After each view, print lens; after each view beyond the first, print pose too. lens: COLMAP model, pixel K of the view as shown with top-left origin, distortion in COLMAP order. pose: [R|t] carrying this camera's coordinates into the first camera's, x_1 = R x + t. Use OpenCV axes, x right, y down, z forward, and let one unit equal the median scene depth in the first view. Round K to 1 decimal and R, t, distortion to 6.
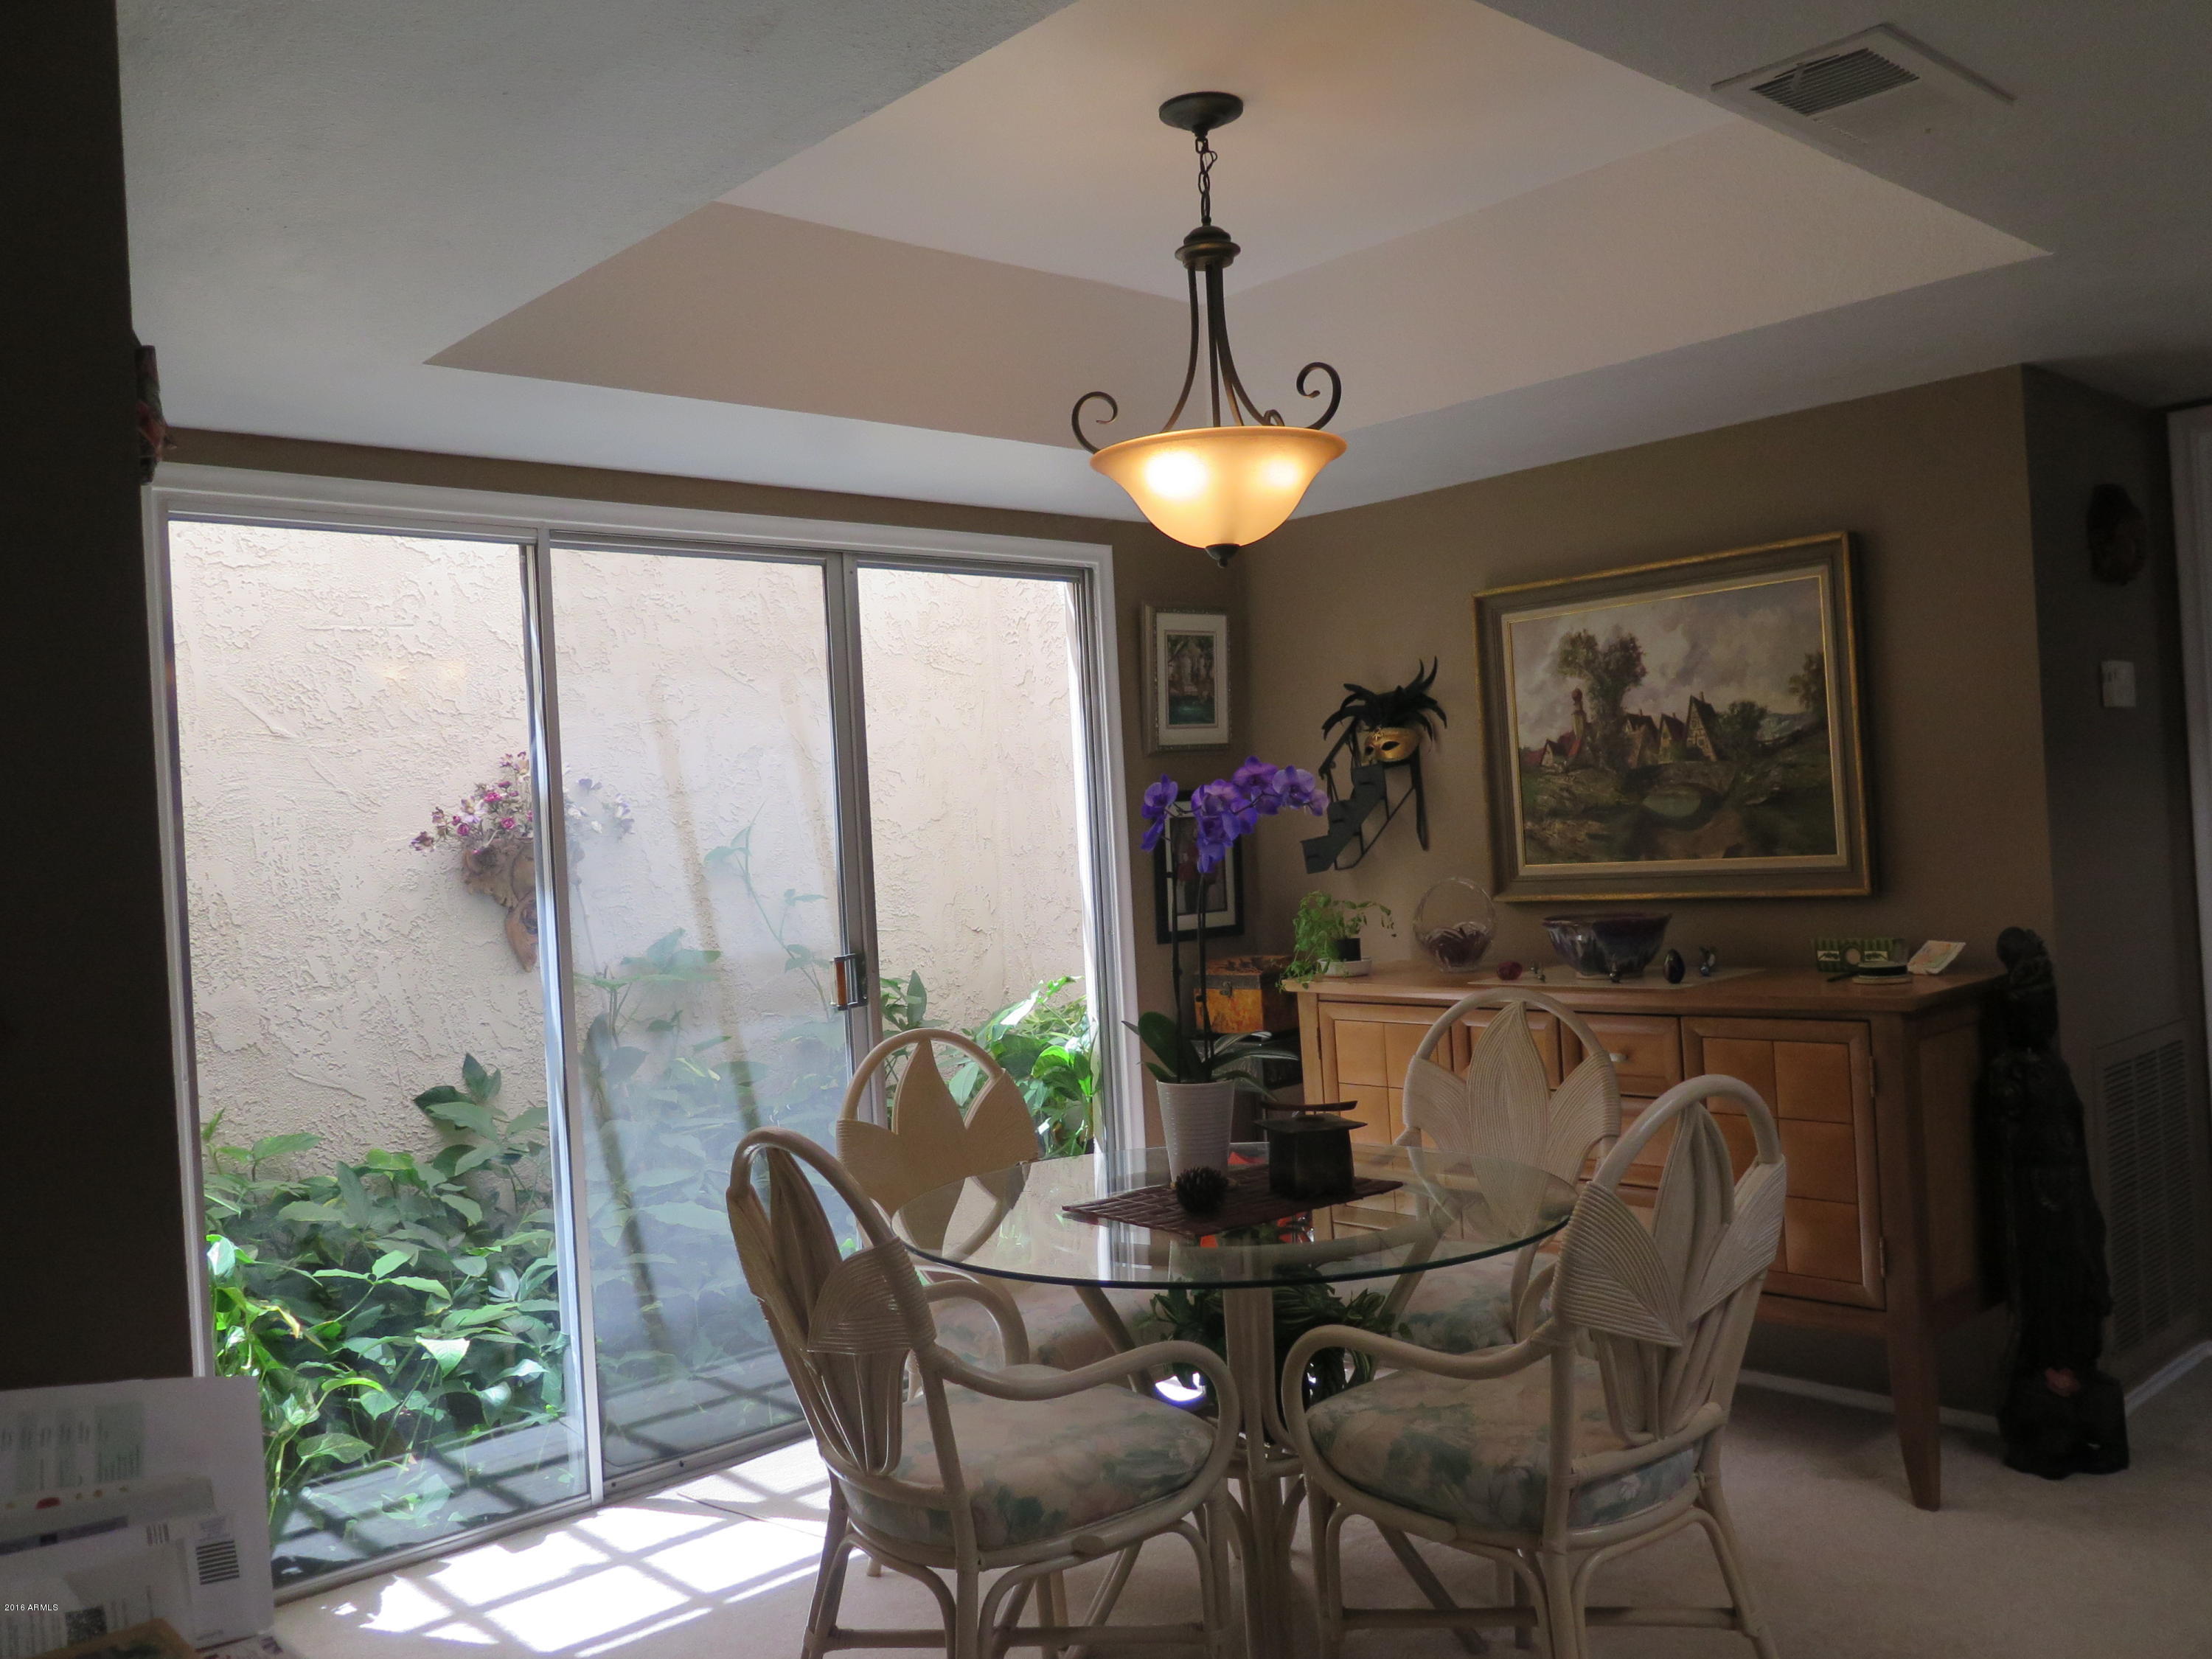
lens RADIAL K [[1853.7, 0, 1110.3], [0, 1853.7, 829.3], [0, 0, 1]] dist [-0.018633, -0.001268]
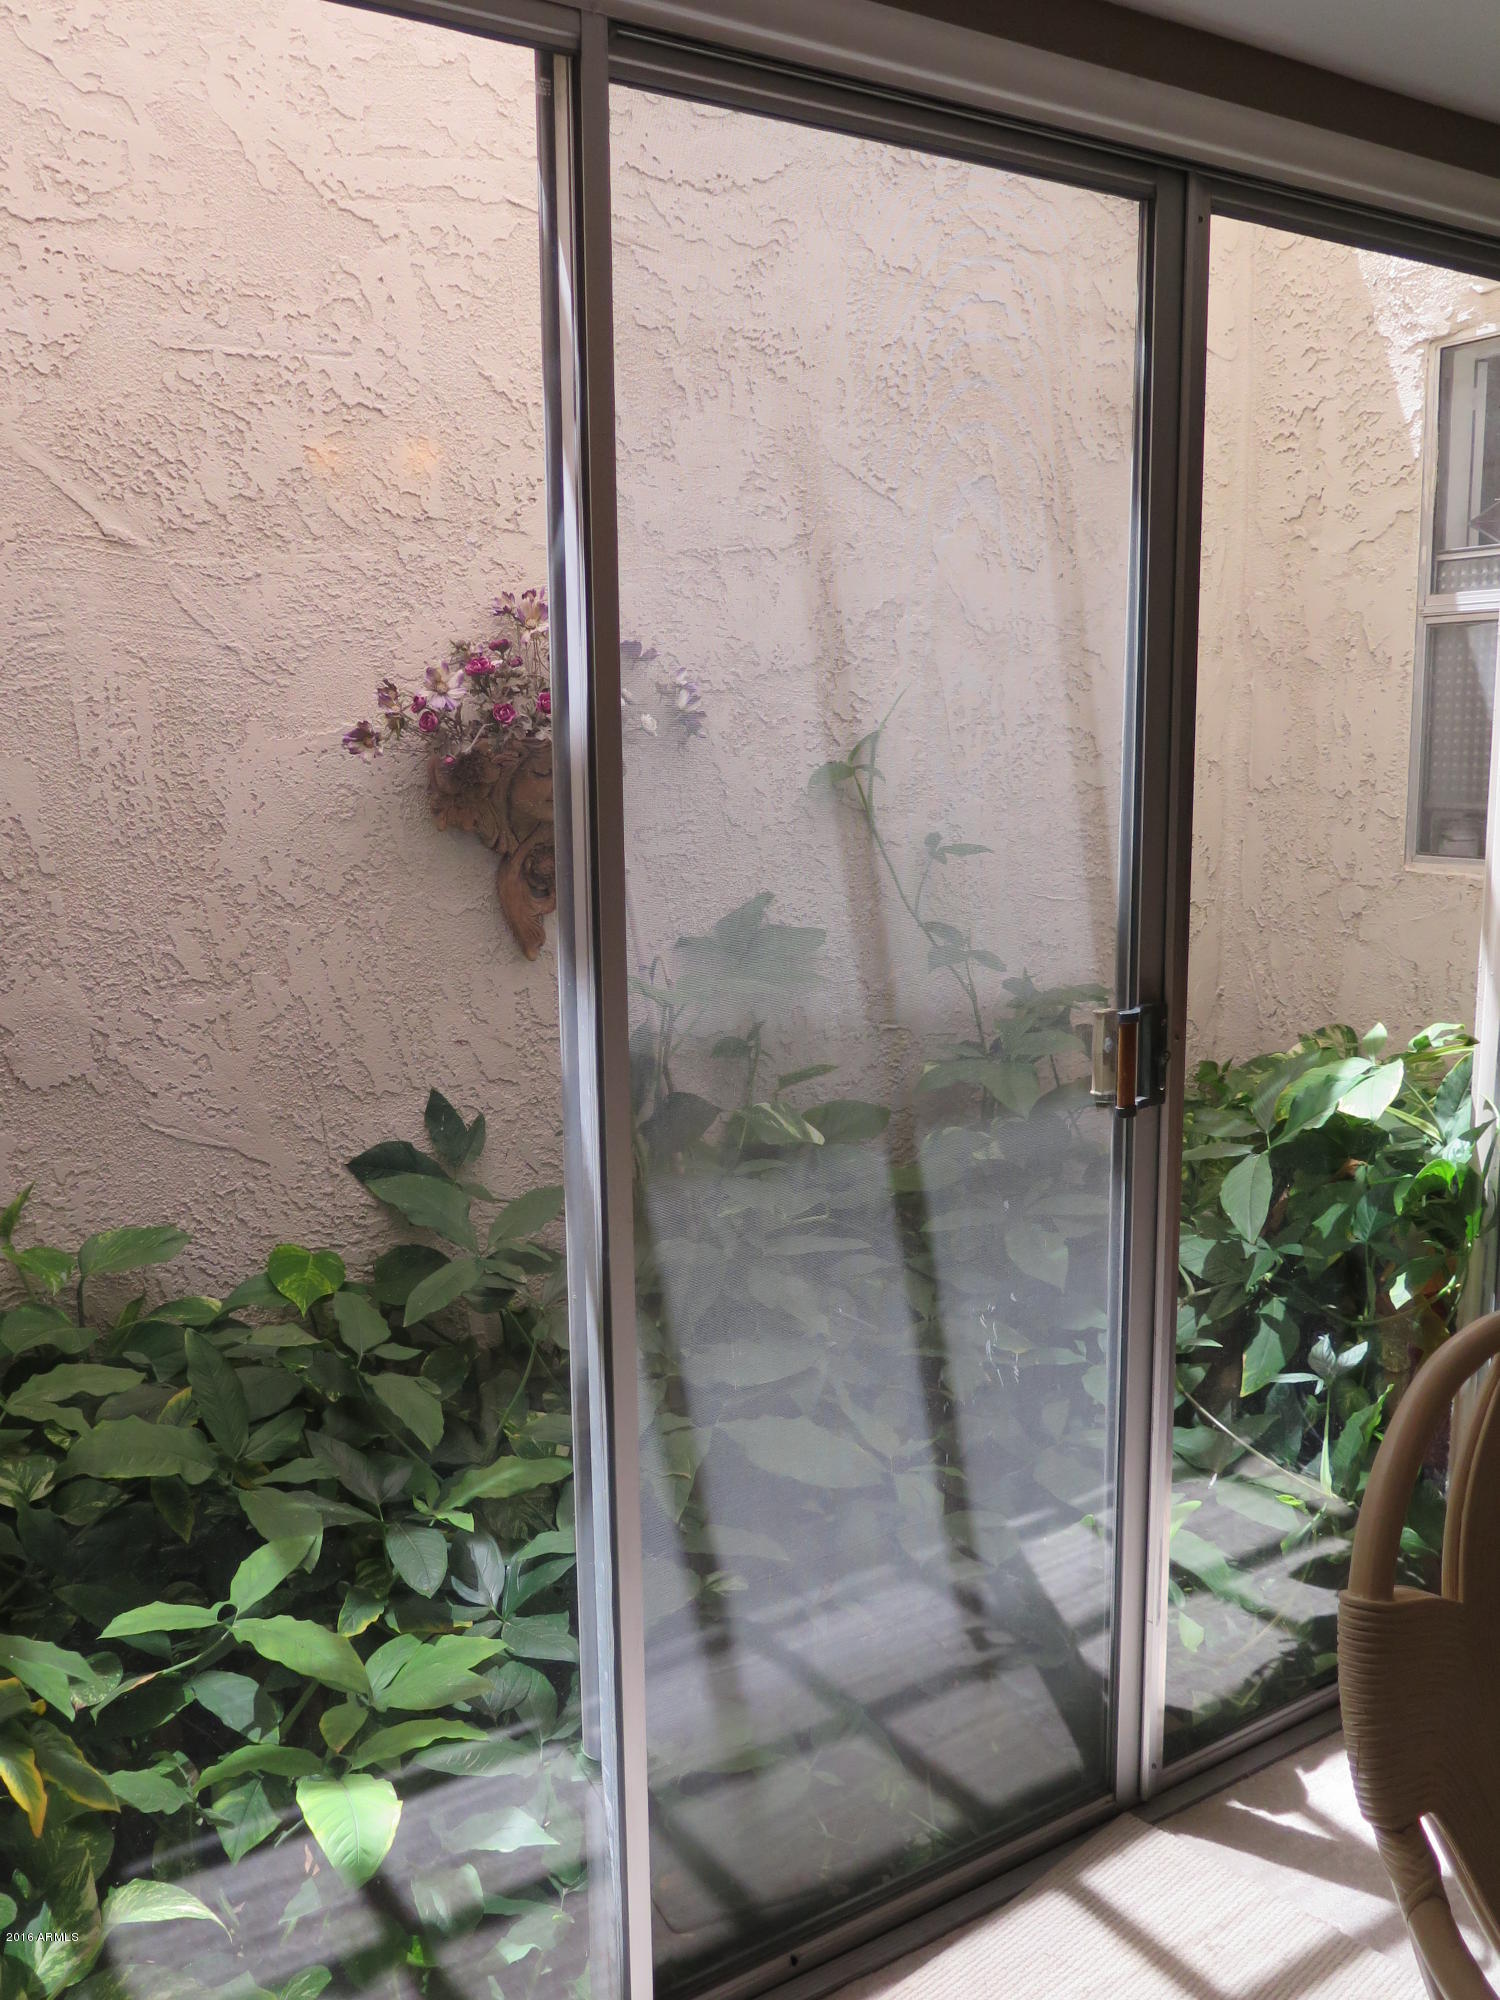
lens RADIAL K [[1676.0, 0, 744.5], [0, 1676.0, 1006.6], [0, 0, 1]] dist [-0.018633, -0.001268]
pose [[0.983122, 0.072874, -0.167809, -0.177724], [-0.043297, 0.983864, 0.173600, -0.007956], [0.177752, -0.163404, 0.970414, 0.554736]]
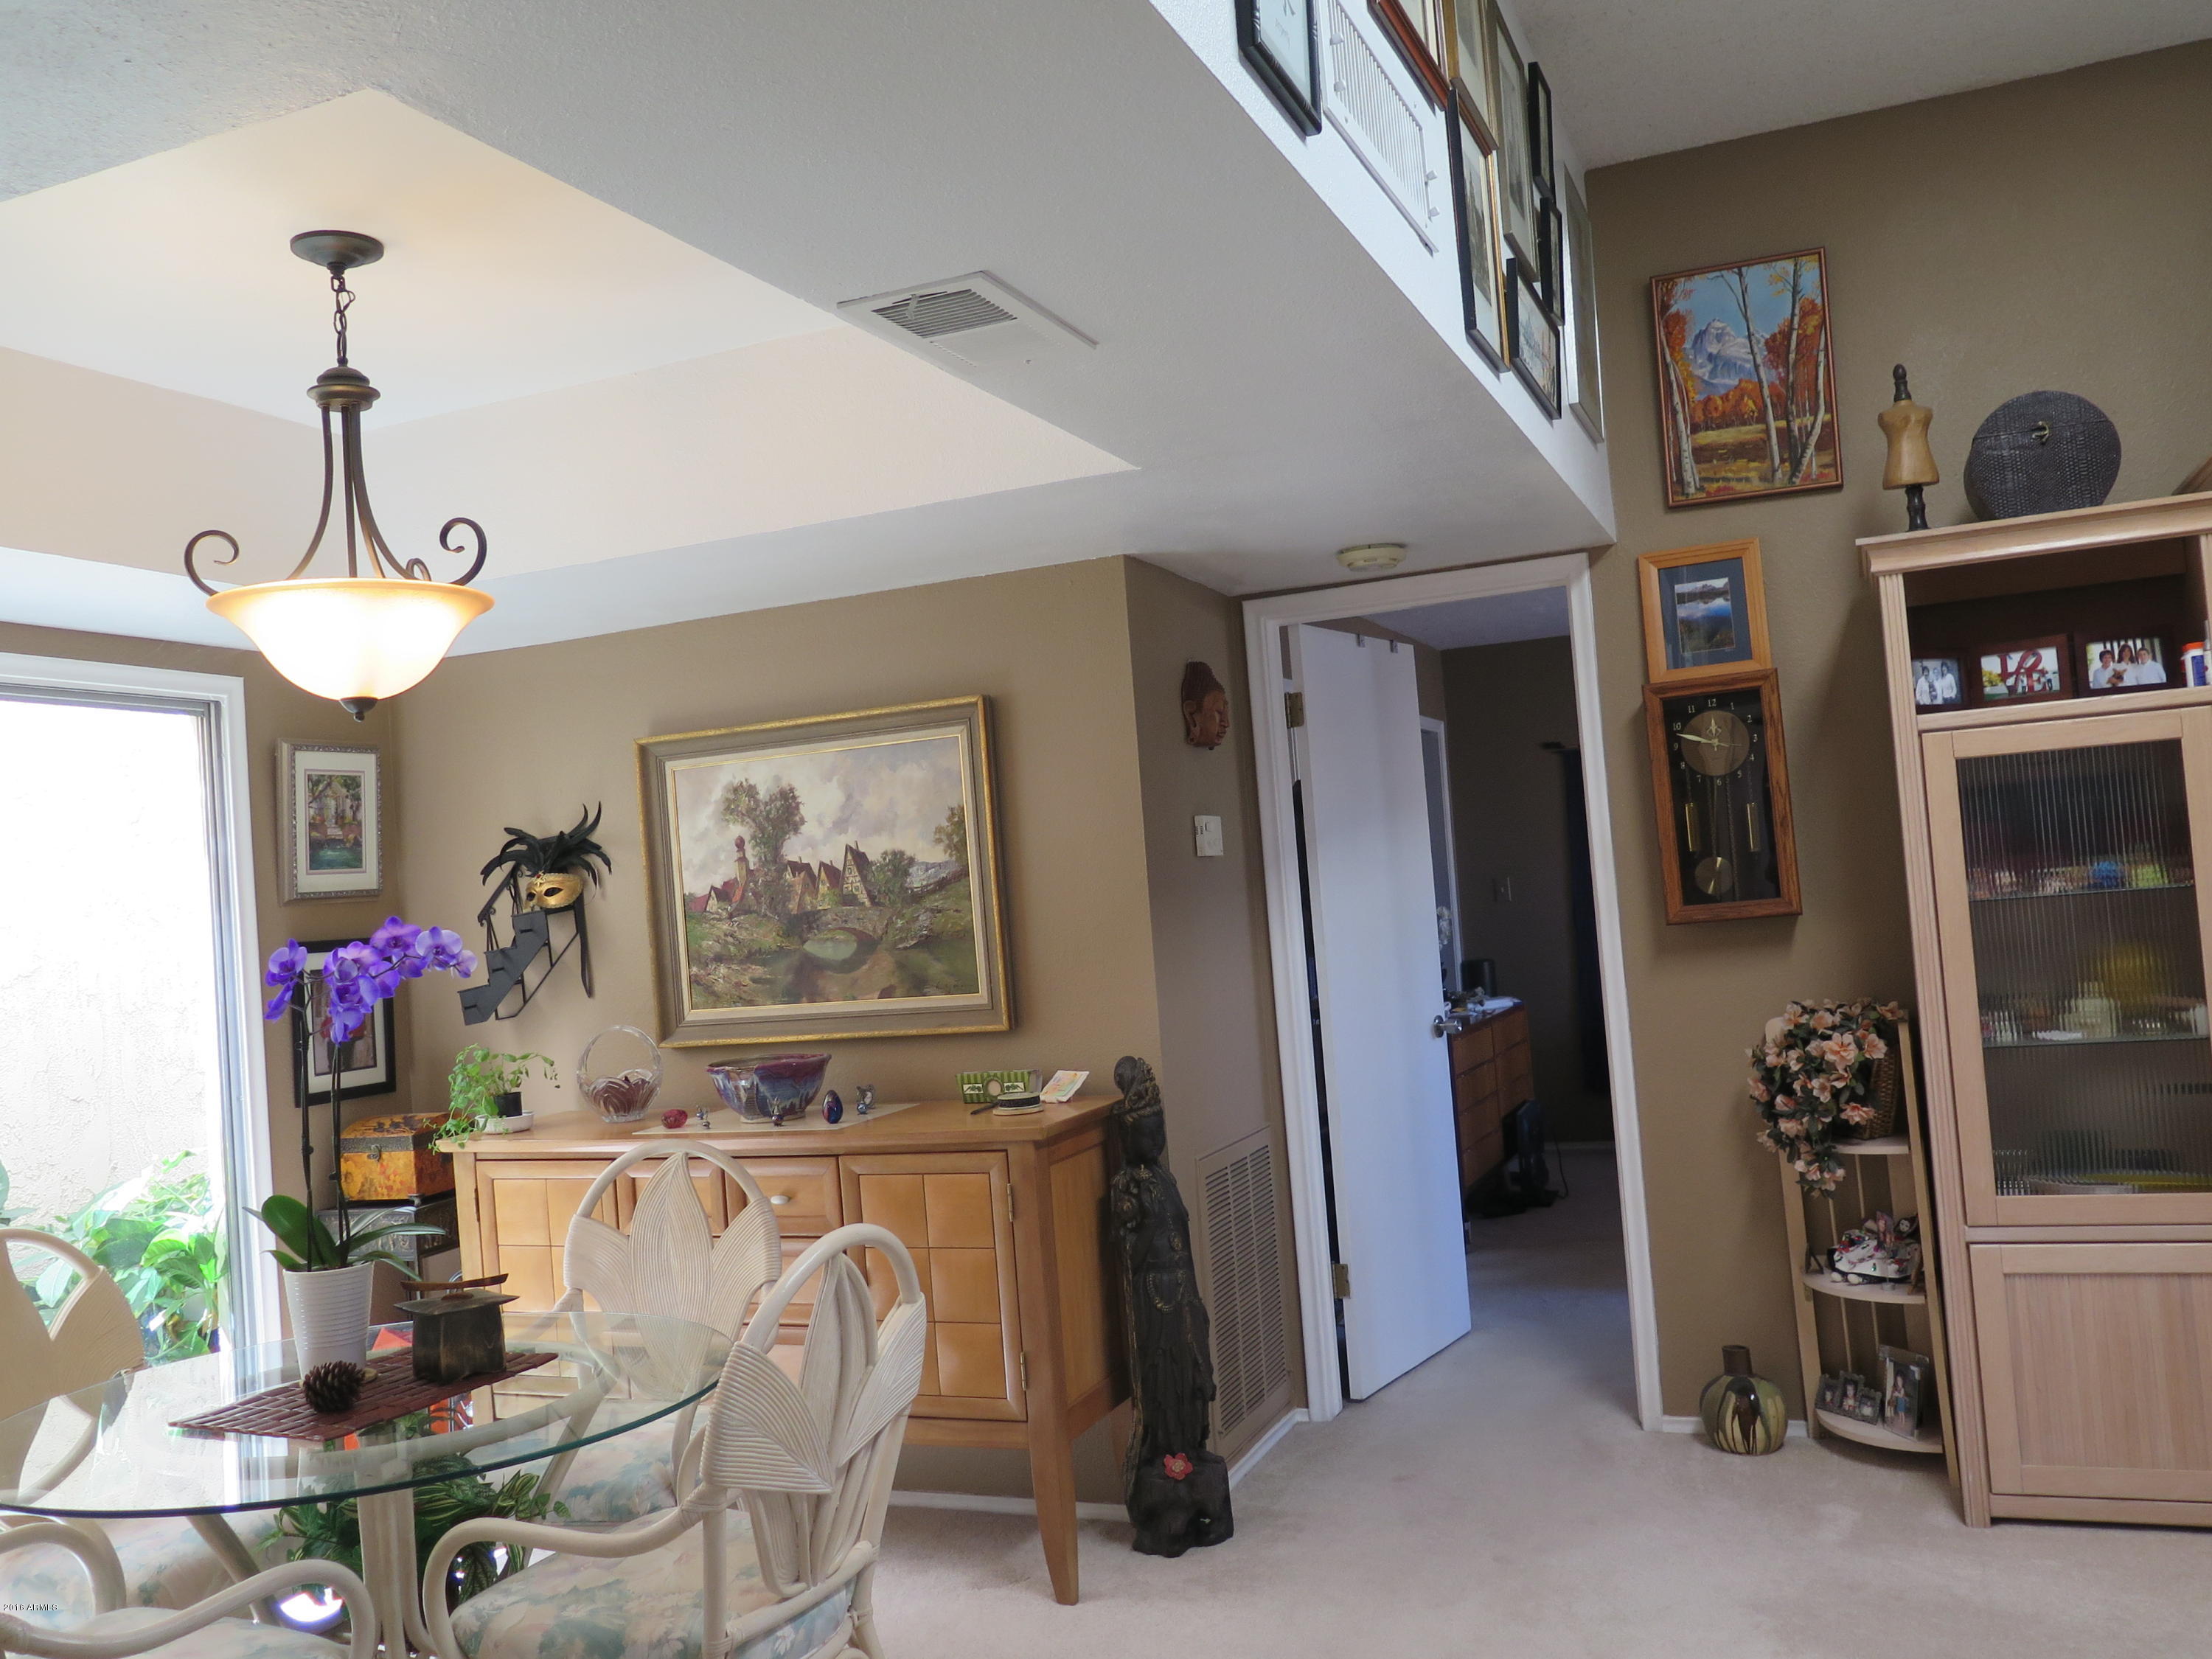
lens RADIAL K [[1853.7, 0, 1110.3], [0, 1853.7, 829.3], [0, 0, 1]] dist [-0.018633, -0.001268]
pose [[0.908088, 0.004509, 0.418755, 0.010236], [0.022846, 0.997920, -0.060287, -0.014412], [-0.418156, 0.064313, 0.906096, -0.014853]]
